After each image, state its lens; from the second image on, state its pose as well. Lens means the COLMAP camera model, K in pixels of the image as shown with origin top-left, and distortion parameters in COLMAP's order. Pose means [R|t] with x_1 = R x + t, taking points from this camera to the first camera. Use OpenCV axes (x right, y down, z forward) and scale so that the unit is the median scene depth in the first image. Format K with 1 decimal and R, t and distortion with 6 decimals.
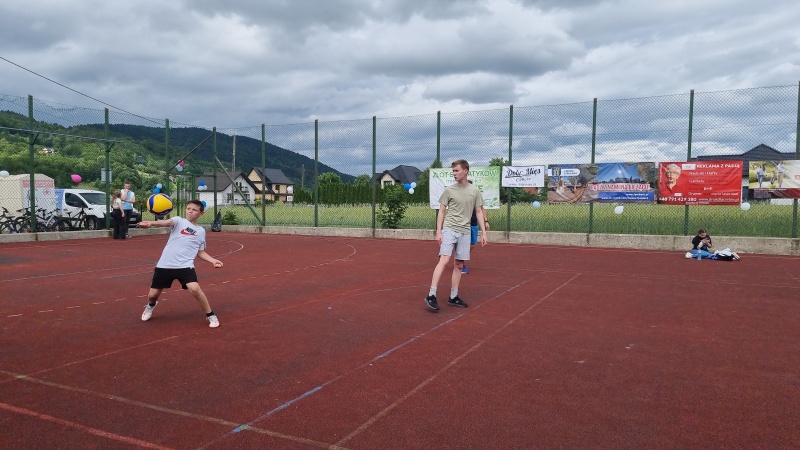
lens RADIAL K [[556.9, 0, 400.0], [0, 556.9, 225.0], [0, 0, 1]] dist [0.047250, -0.002124]
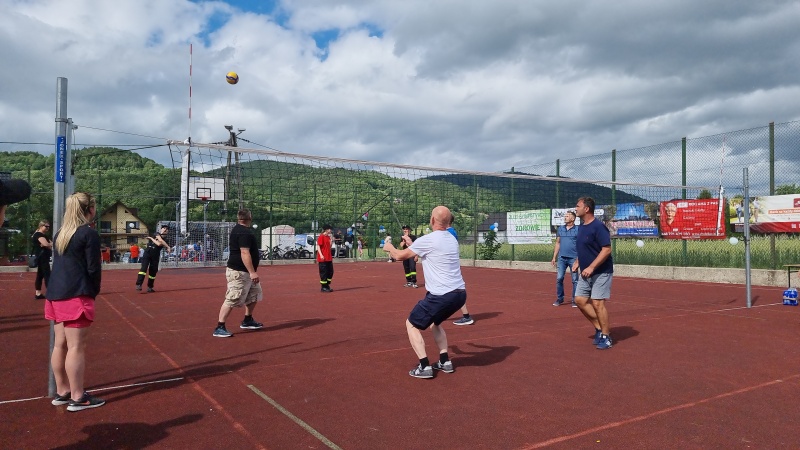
lens RADIAL K [[556.9, 0, 400.0], [0, 556.9, 225.0], [0, 0, 1]] dist [0.047250, -0.002124]
pose [[0.845281, -0.025355, -0.533720, 0.614831], [-0.011332, 0.997798, -0.065349, 0.015159], [0.534202, 0.061286, 0.843132, -0.229800]]
